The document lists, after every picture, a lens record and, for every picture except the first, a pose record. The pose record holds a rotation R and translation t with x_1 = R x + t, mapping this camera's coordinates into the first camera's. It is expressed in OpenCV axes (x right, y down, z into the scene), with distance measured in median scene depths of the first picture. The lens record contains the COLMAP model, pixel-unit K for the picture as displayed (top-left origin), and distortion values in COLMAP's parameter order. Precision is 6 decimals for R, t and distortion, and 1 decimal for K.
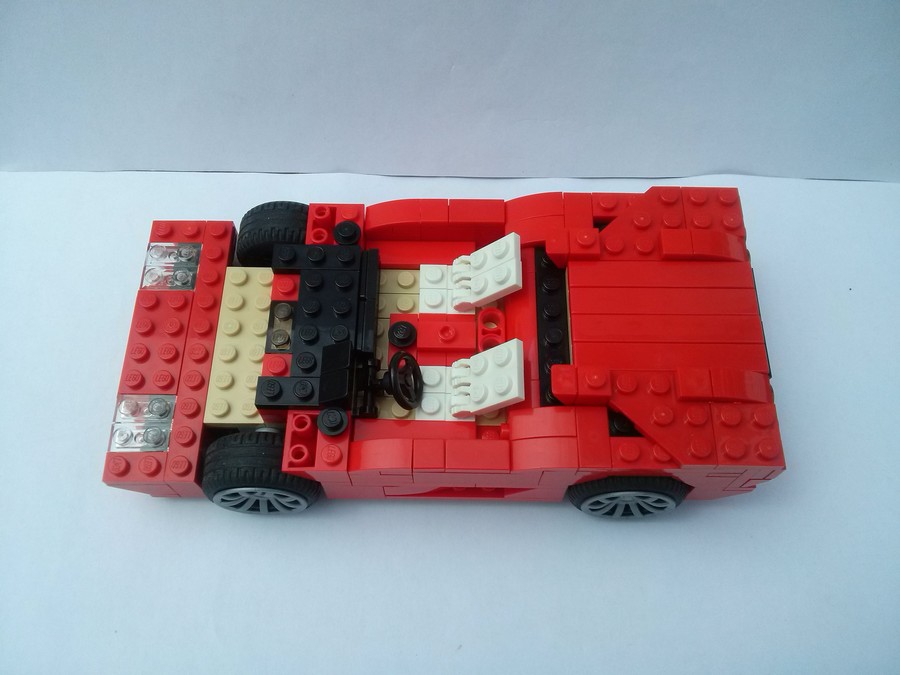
lens RADIAL K [[850.4, 0, 449.5], [0, 850.4, 361.0], [0, 0, 1]] dist [0.015810, 0.005875]
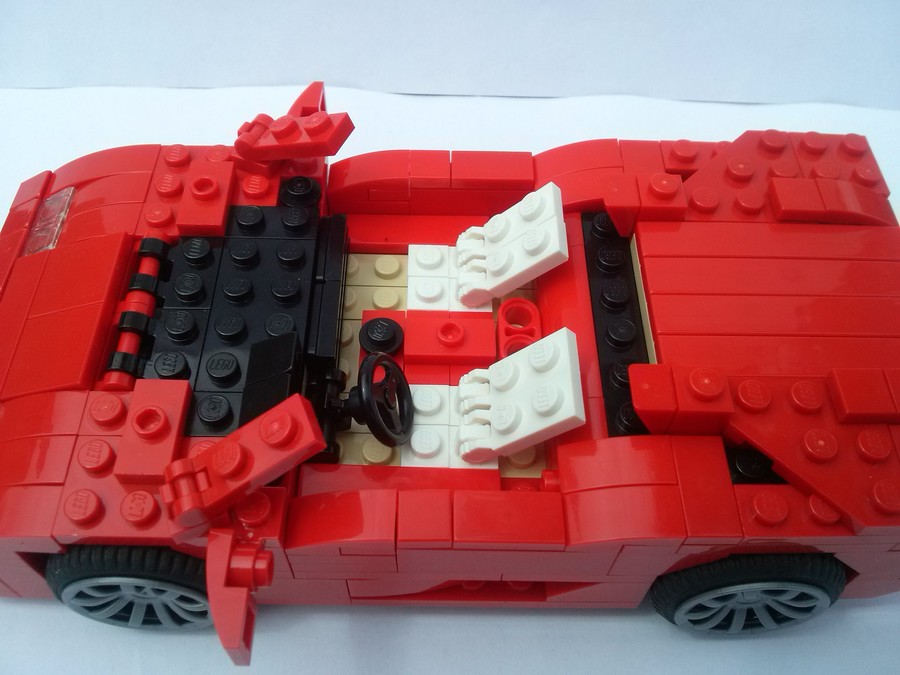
lens RADIAL K [[838.8, 0, 450.0], [0, 838.8, 337.5], [0, 0, 1]] dist [0.010905, -0.206967]
pose [[0.999619, 0.002410, 0.027509, -0.021280], [0.002856, 0.981823, -0.189779, 0.091739], [-0.027466, 0.189785, 0.981441, 0.390020]]
